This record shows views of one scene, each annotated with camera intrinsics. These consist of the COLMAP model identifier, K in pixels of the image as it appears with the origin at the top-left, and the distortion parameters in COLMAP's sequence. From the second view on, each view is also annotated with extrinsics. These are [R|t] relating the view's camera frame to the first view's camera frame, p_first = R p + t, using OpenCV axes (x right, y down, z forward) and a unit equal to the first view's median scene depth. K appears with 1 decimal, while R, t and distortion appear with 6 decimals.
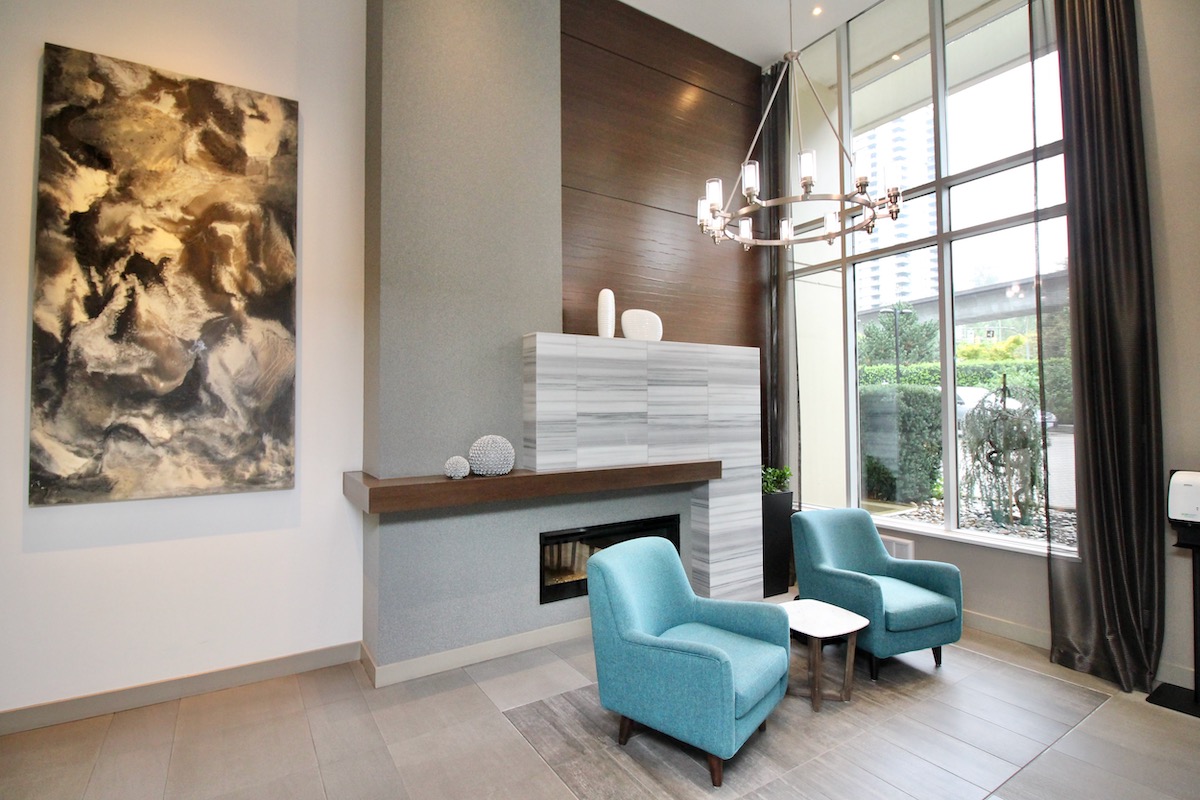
lens RADIAL K [[570.6, 0, 601.5], [0, 570.6, 390.7], [0, 0, 1]] dist [0.002413, -0.014160]
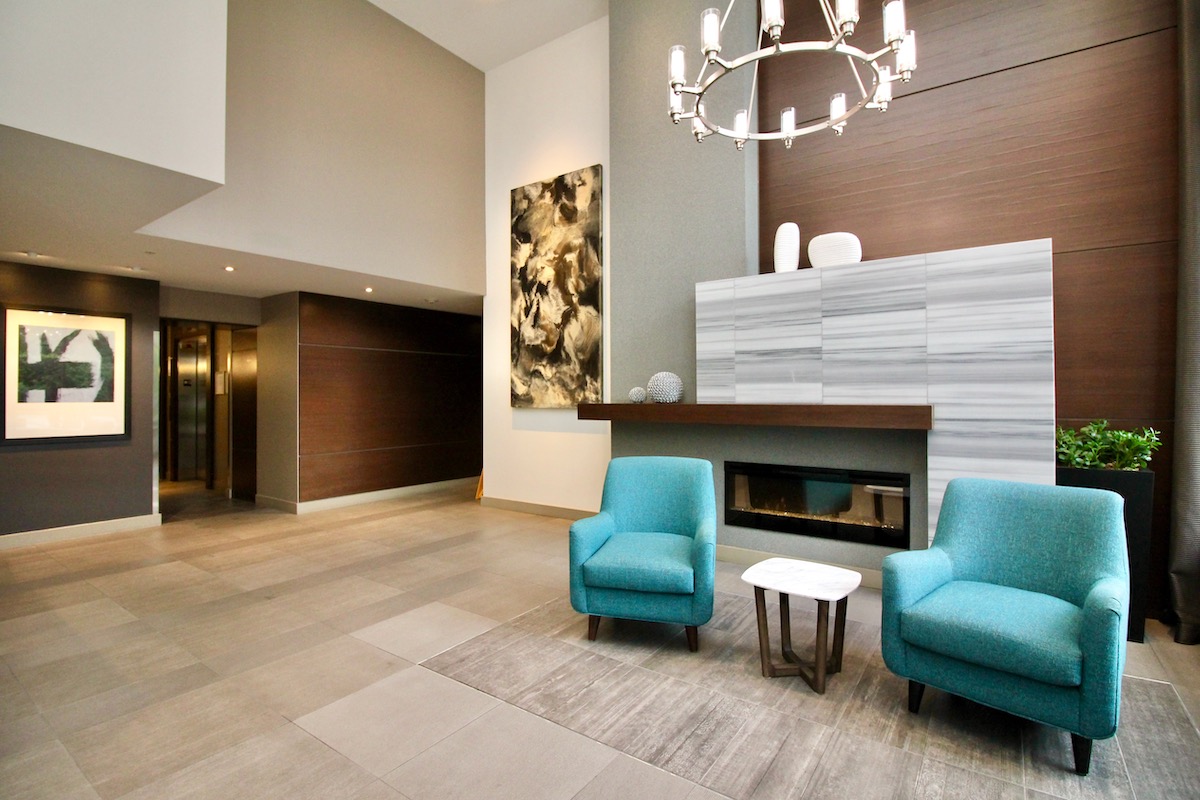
lens RADIAL K [[570.6, 0, 601.5], [0, 570.6, 390.7], [0, 0, 1]] dist [0.002413, -0.014160]
pose [[0.374211, -0.003551, -0.927337, 0.998767], [0.029228, 0.999541, 0.007967, 0.113458], [0.926883, -0.030086, 0.374143, 0.429696]]
